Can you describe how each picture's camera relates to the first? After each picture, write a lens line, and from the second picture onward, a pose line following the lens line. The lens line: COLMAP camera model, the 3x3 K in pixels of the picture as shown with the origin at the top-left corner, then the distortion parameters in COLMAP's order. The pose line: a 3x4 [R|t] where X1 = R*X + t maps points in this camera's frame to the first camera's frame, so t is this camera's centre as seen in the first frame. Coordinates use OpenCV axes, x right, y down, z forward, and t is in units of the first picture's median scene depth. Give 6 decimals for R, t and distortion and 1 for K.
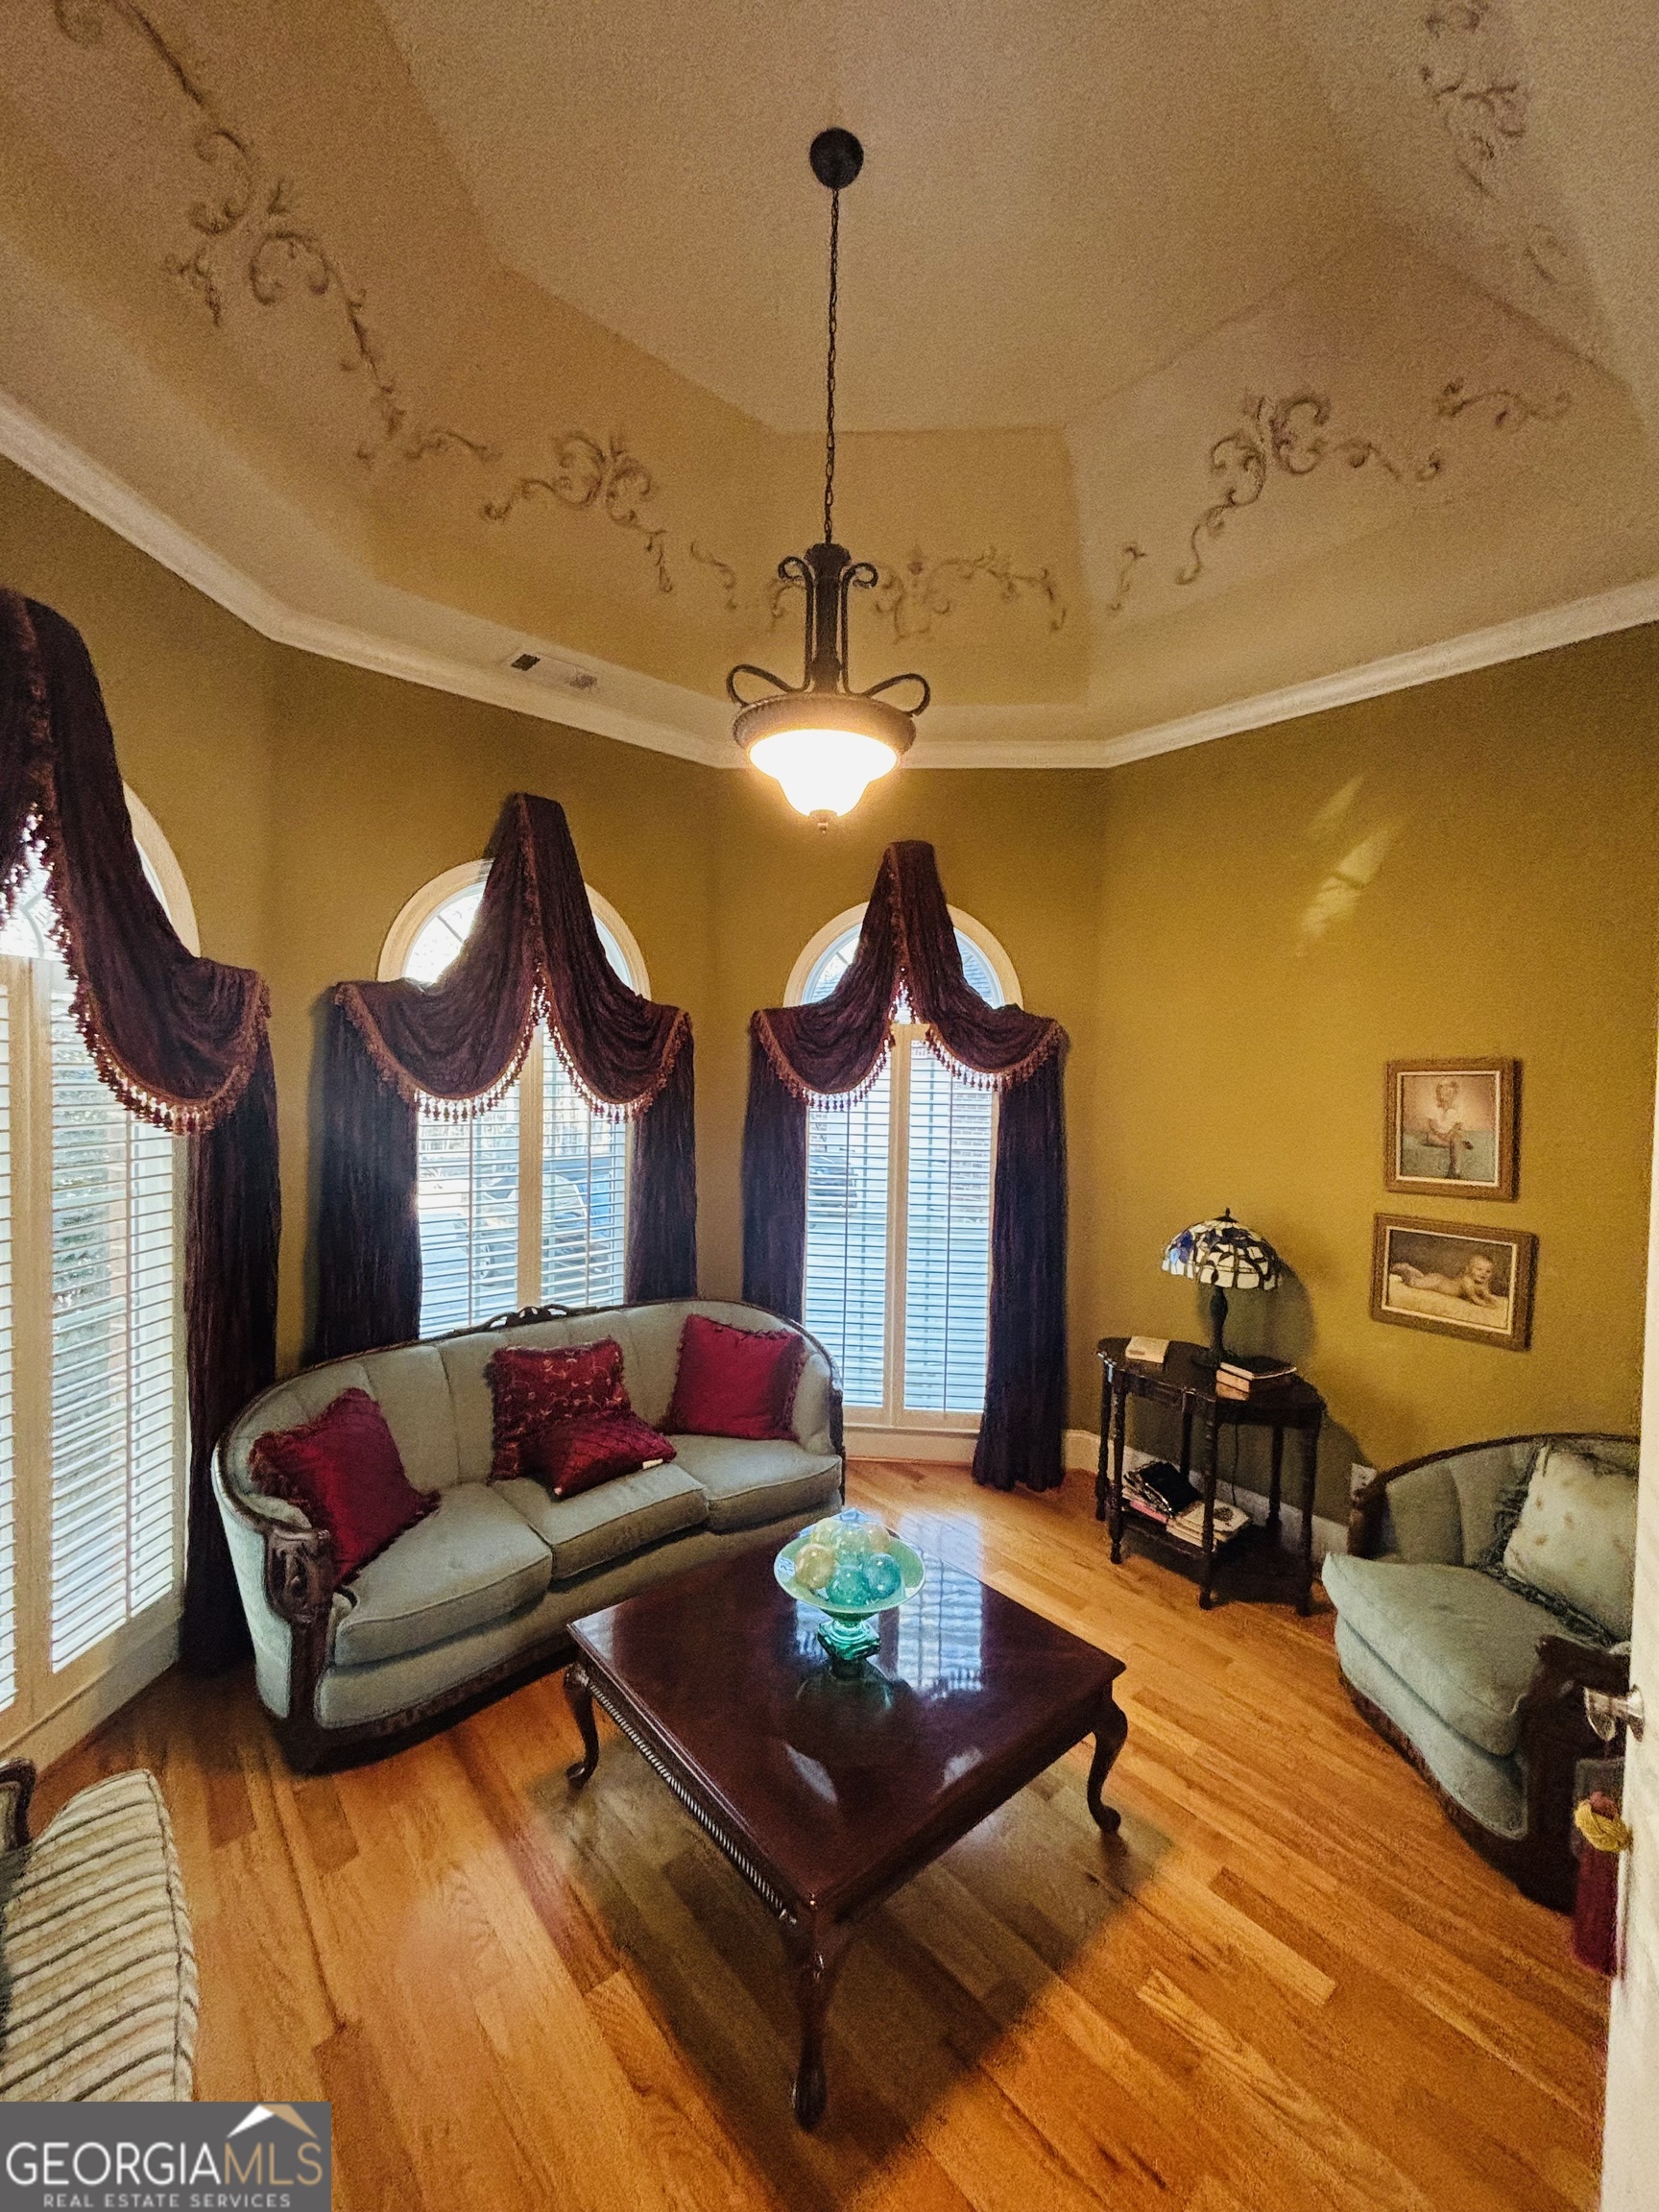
lens RADIAL K [[890.6, 0, 837.6], [0, 890.6, 1102.7], [0, 0, 1]] dist [0.000687, -0.000396]
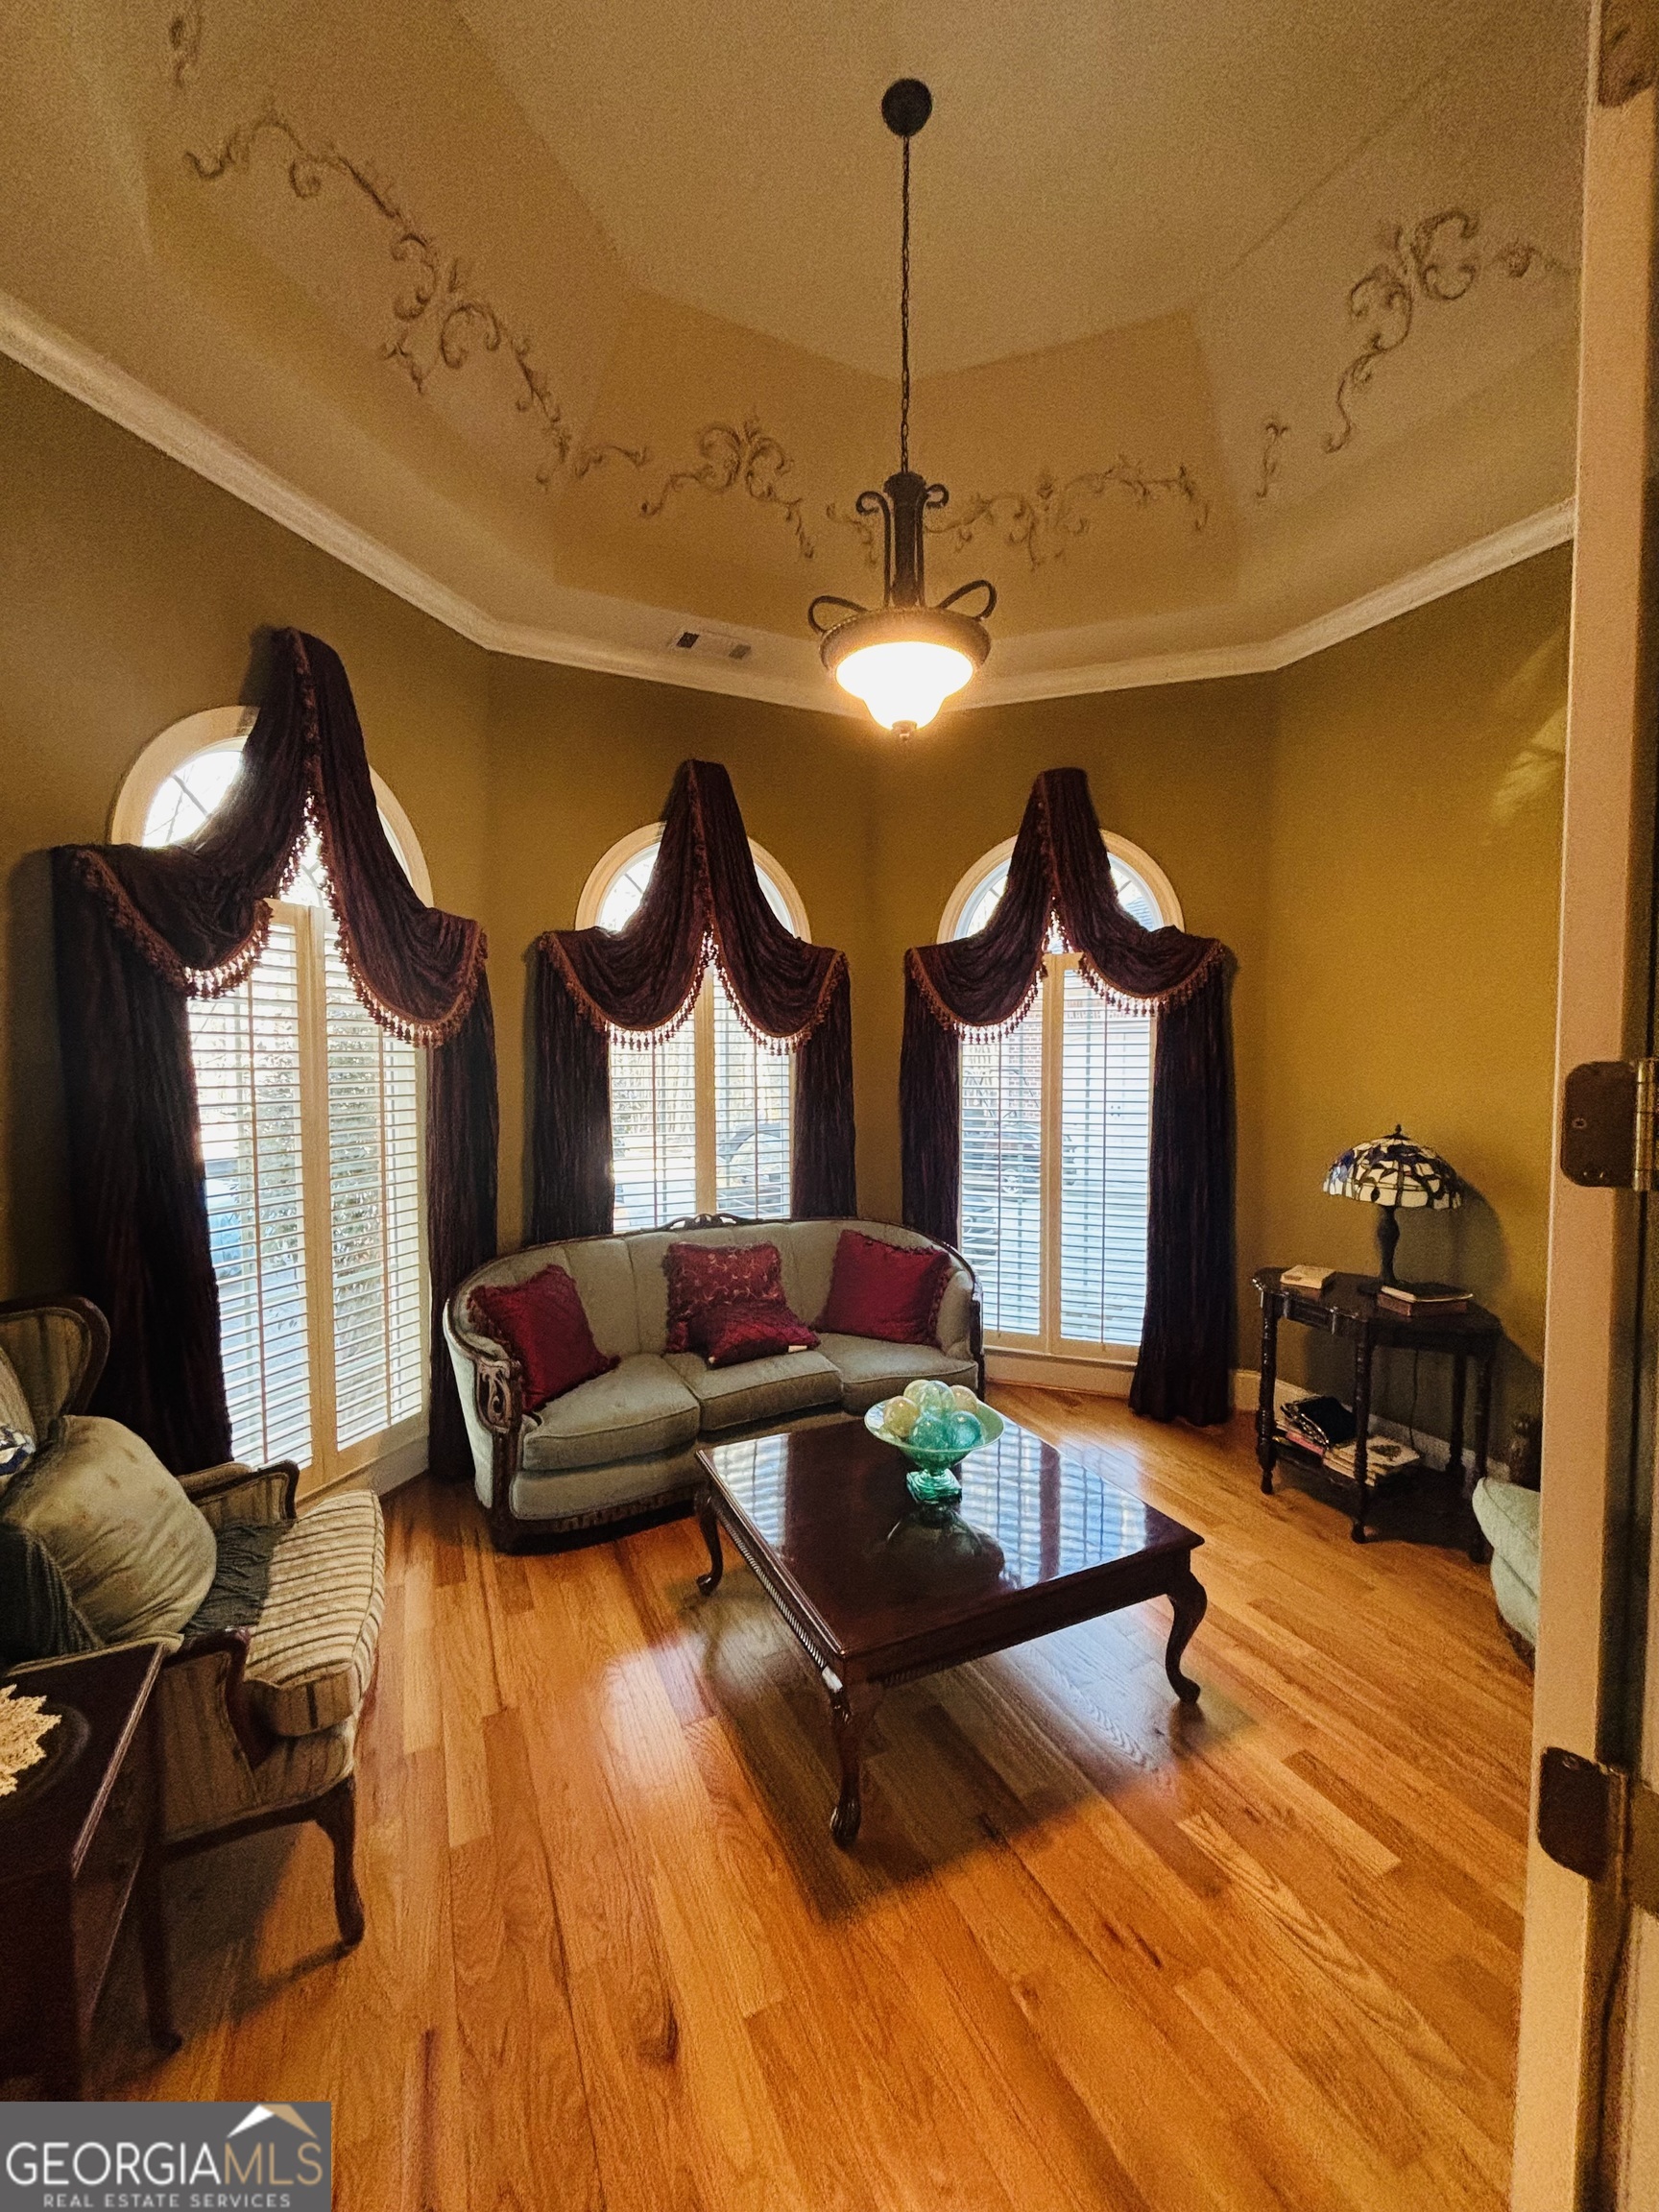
lens RADIAL K [[891.9, 0, 830.4], [0, 891.9, 1098.9], [0, 0, 1]] dist [-0.000145, -0.000023]
pose [[0.963321, -0.009119, -0.268198, 0.127574], [0.012574, 0.999859, 0.011166, 0.078945], [0.268058, -0.014129, 0.963299, -0.049191]]
